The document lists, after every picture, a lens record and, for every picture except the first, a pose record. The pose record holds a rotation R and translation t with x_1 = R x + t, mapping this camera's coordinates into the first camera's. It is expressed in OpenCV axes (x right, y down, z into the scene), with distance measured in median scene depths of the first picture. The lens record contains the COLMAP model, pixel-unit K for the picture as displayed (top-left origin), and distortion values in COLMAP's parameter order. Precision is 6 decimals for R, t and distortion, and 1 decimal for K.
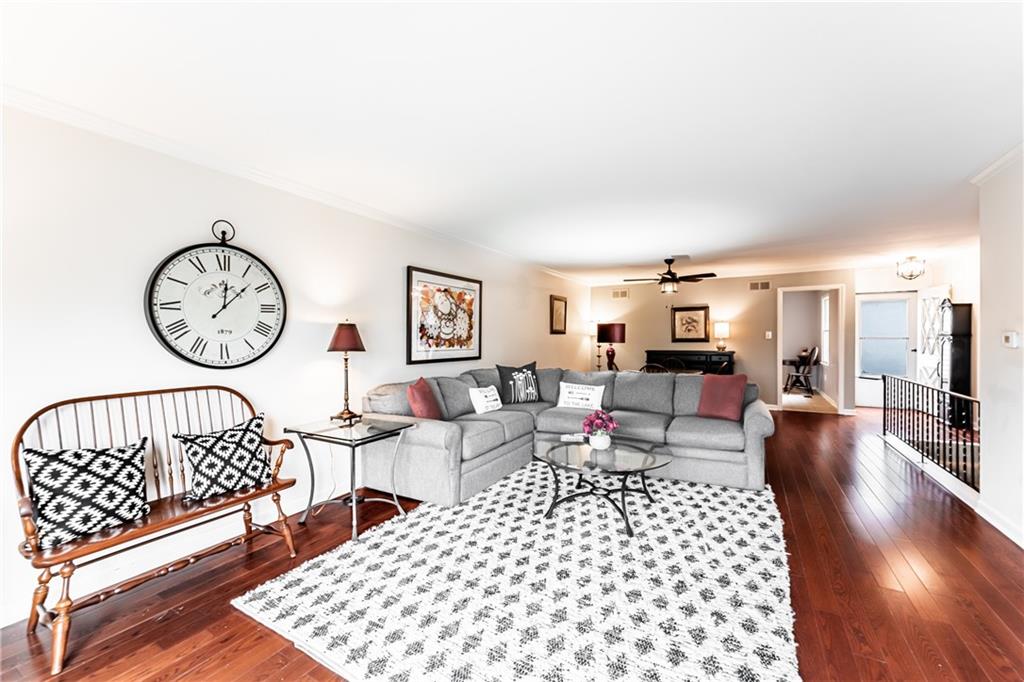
lens RADIAL K [[411.3, 0, 512.0], [0, 411.3, 341.0], [0, 0, 1]] dist [-0.000184, -0.000113]
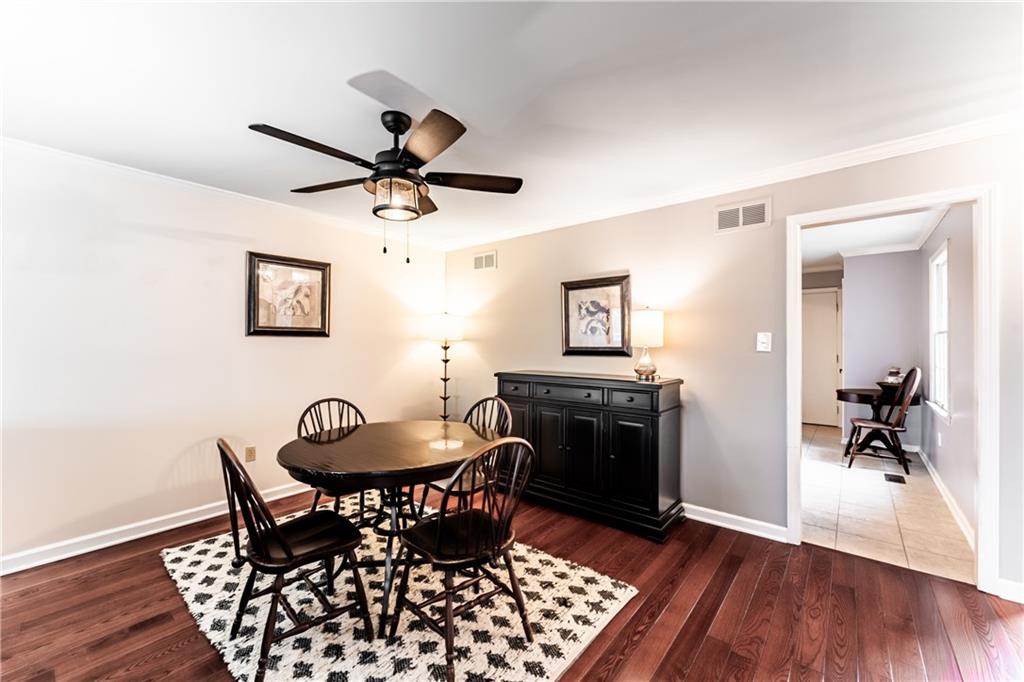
lens RADIAL K [[411.3, 0, 512.0], [0, 411.3, 341.0], [0, 0, 1]] dist [-0.000184, -0.000113]
pose [[0.986237, 0.005835, -0.165233, 0.410286], [-0.007750, 0.999910, -0.010943, -0.007954], [0.165155, 0.012073, 0.986194, 0.523840]]
